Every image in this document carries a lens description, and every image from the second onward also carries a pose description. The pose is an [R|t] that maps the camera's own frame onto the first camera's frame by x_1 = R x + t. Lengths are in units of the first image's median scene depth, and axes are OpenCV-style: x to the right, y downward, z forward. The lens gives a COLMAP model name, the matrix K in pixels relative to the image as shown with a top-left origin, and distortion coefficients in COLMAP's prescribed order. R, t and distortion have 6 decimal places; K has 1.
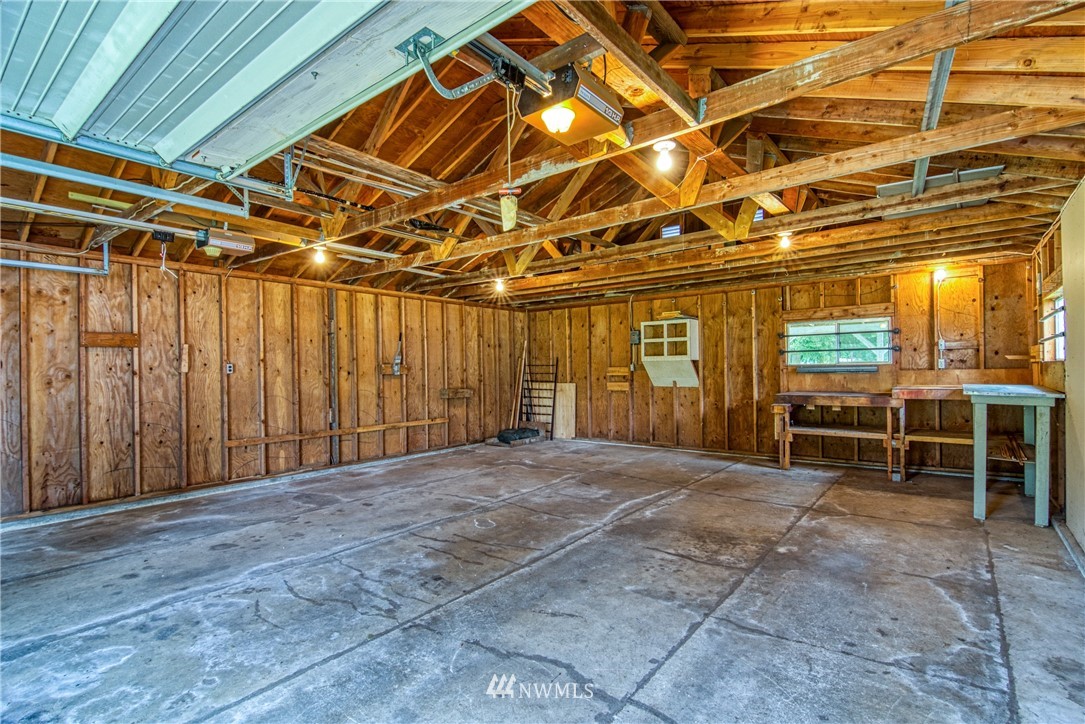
lens RADIAL K [[523.1, 0, 537.3], [0, 523.1, 365.7], [0, 0, 1]] dist [0.012633, -0.013266]
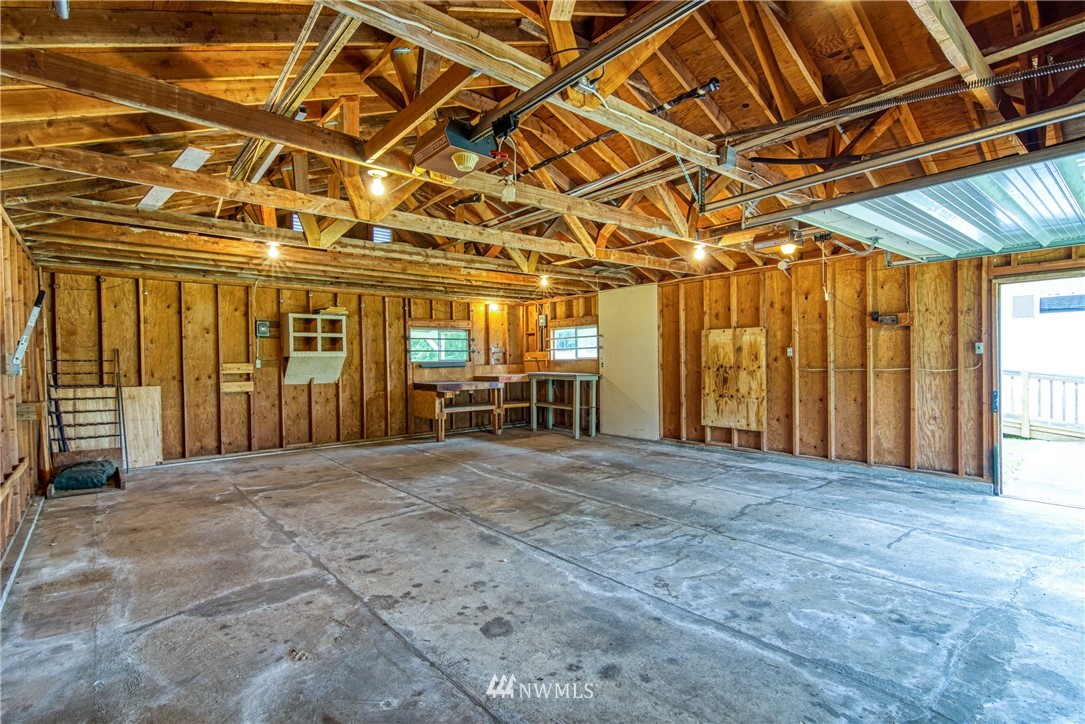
lens RADIAL K [[523.1, 0, 537.3], [0, 523.1, 365.7], [0, 0, 1]] dist [0.012633, -0.013266]
pose [[0.197023, 0.001325, 0.980398, -1.186424], [0.003053, 0.999993, -0.001965, 0.020029], [-0.980394, 0.003380, 0.197017, 0.794561]]
